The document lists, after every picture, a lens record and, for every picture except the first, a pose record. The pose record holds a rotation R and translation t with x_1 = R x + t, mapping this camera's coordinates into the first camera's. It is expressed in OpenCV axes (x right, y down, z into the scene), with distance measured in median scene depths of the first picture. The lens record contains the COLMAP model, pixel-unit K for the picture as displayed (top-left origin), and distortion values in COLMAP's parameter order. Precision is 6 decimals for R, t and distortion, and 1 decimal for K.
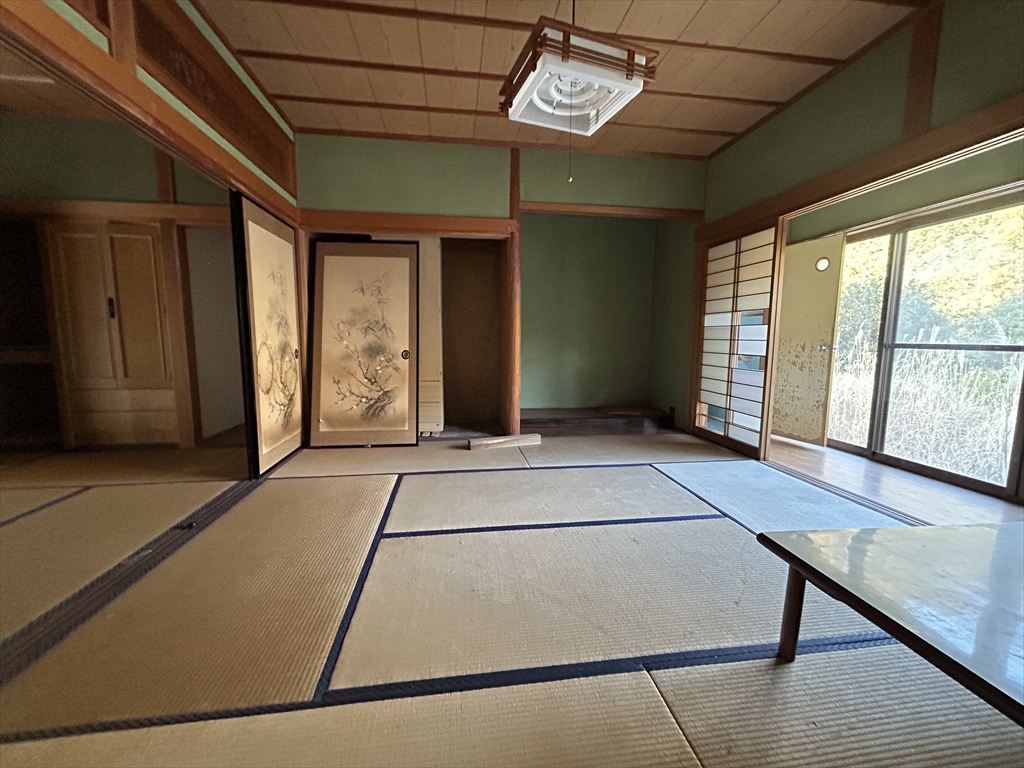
lens RADIAL K [[411.6, 0, 512.8], [0, 411.6, 384.0], [0, 0, 1]] dist [0.001542, -0.000024]
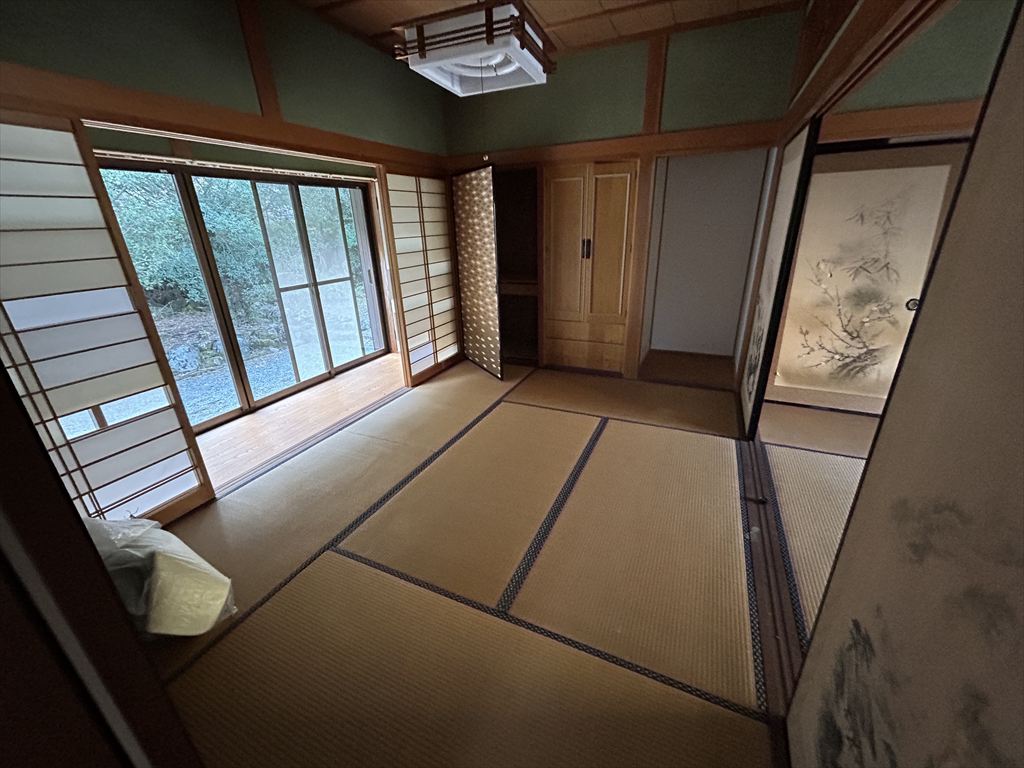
lens RADIAL K [[411.6, 0, 513.2], [0, 411.6, 383.3], [0, 0, 1]] dist [0.001542, -0.000024]
pose [[0.841293, 0.166440, -0.514320, -0.477216], [-0.031234, 0.964798, 0.261129, -0.109861], [0.539677, -0.203622, 0.816876, -0.069702]]
